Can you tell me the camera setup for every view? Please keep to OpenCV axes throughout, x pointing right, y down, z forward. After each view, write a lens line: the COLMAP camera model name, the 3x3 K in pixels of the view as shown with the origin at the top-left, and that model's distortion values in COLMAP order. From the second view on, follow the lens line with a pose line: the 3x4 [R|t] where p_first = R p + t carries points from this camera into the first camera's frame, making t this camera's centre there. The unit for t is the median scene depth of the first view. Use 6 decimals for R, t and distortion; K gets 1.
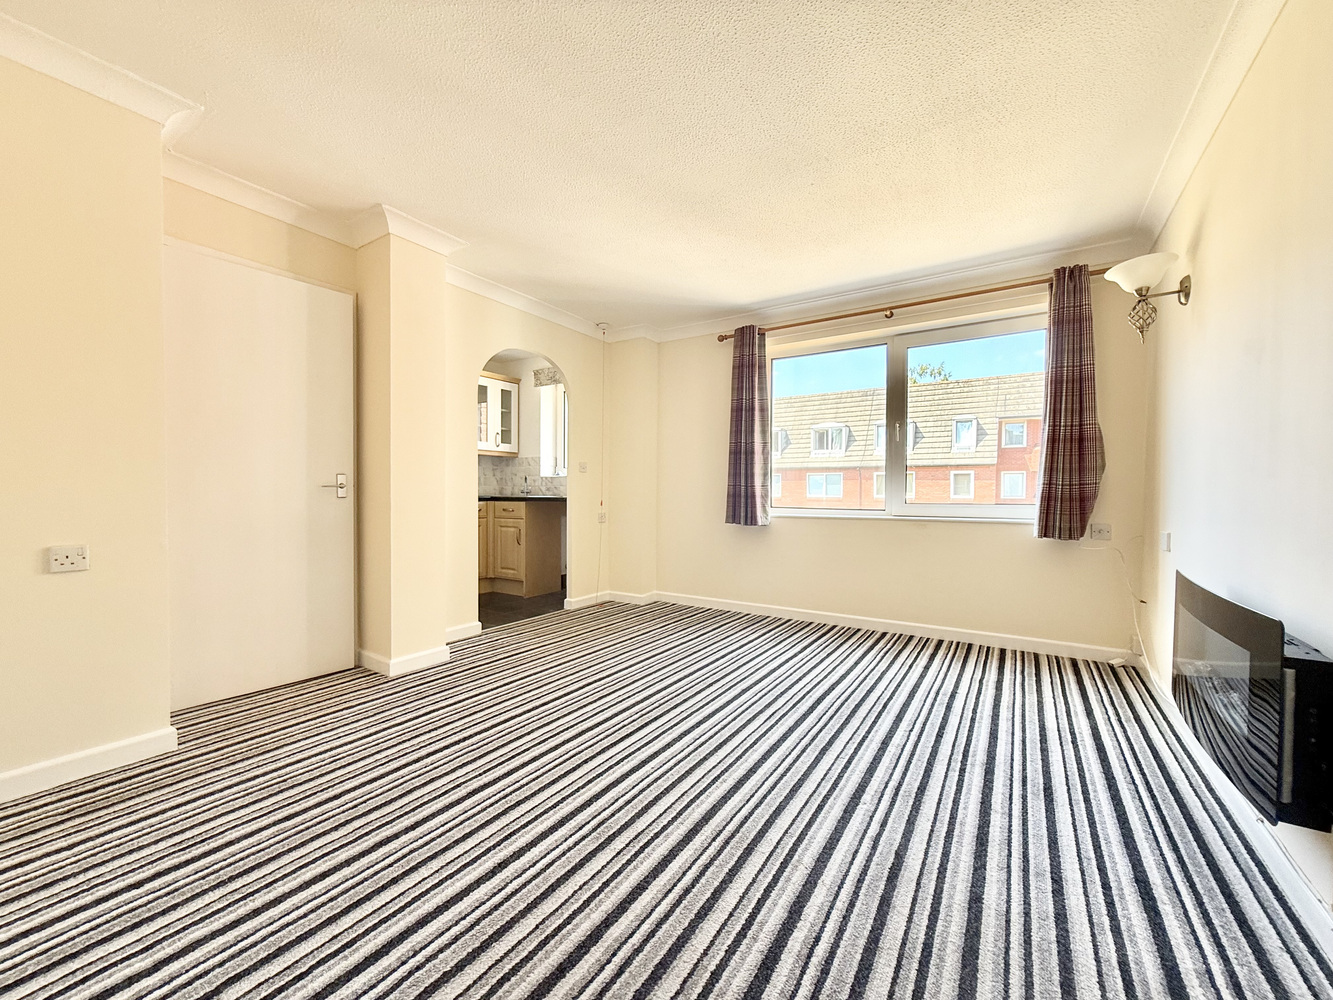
lens RADIAL K [[529.4, 0, 670.6], [0, 529.4, 502.2], [0, 0, 1]] dist [0.000091, 0.000035]
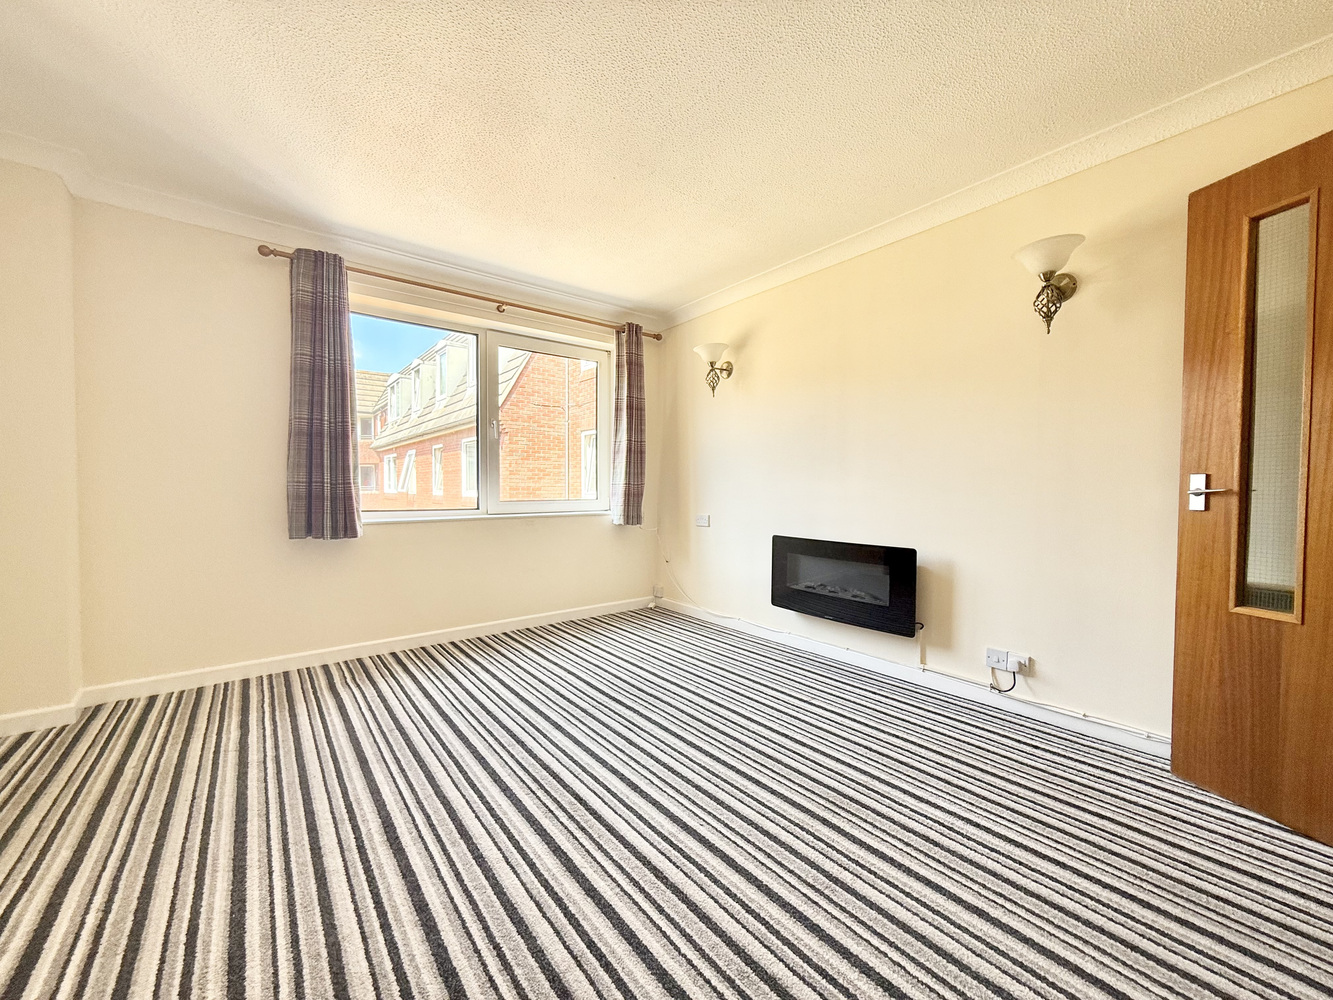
lens RADIAL K [[529.4, 0, 670.6], [0, 529.4, 502.2], [0, 0, 1]] dist [0.000091, 0.000035]
pose [[0.314430, -0.032313, 0.948731, -0.528617], [0.015877, 0.999460, 0.028778, -0.025481], [-0.949148, 0.006015, 0.314773, 0.489811]]
